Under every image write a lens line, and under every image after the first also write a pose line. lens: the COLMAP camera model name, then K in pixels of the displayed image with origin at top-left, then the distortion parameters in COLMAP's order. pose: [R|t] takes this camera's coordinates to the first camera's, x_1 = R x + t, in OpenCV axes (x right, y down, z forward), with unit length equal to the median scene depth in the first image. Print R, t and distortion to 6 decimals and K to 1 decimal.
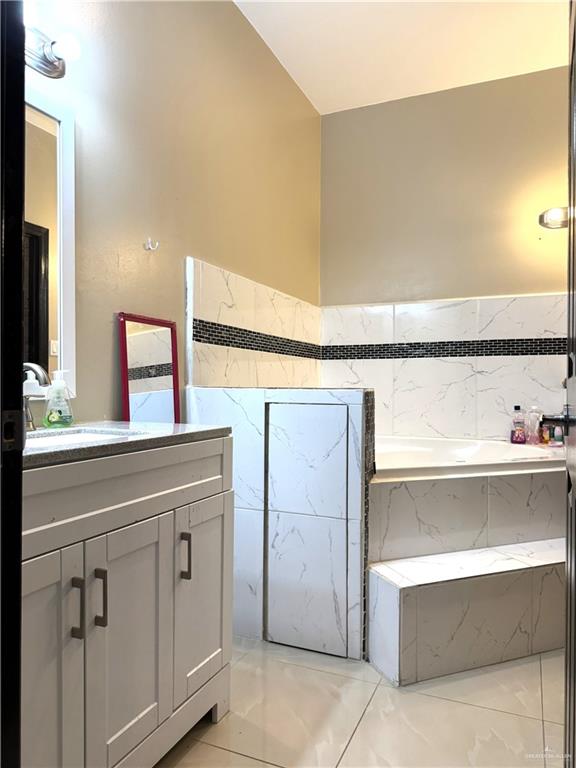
lens RADIAL K [[549.4, 0, 284.7], [0, 549.4, 385.8], [0, 0, 1]] dist [0.051023, -0.056049]
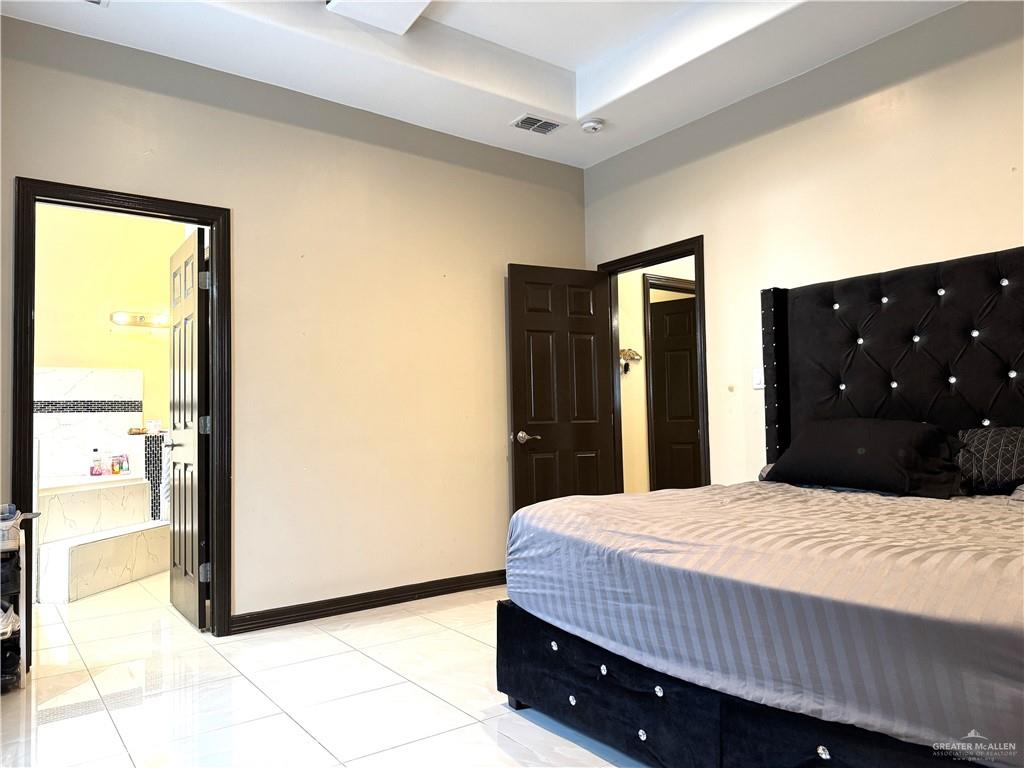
lens RADIAL K [[732.6, 0, 515.2], [0, 732.6, 387.0], [0, 0, 1]] dist [0.051023, -0.056049]
pose [[0.497885, 0.027307, 0.866813, -0.695018], [0.026563, 0.998555, -0.046715, -0.003728], [-0.866836, 0.046284, 0.496440, -0.875902]]
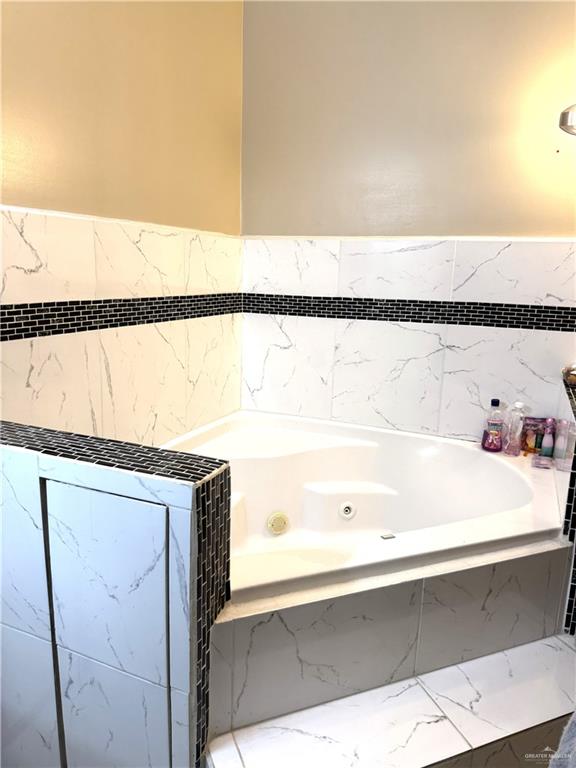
lens RADIAL K [[549.4, 0, 290.3], [0, 549.4, 385.1], [0, 0, 1]] dist [0.051023, -0.056049]
pose [[0.999562, 0.024557, 0.016497, 0.145882], [-0.027521, 0.976440, 0.214029, -0.132486], [-0.010852, -0.214389, 0.976688, 0.315594]]
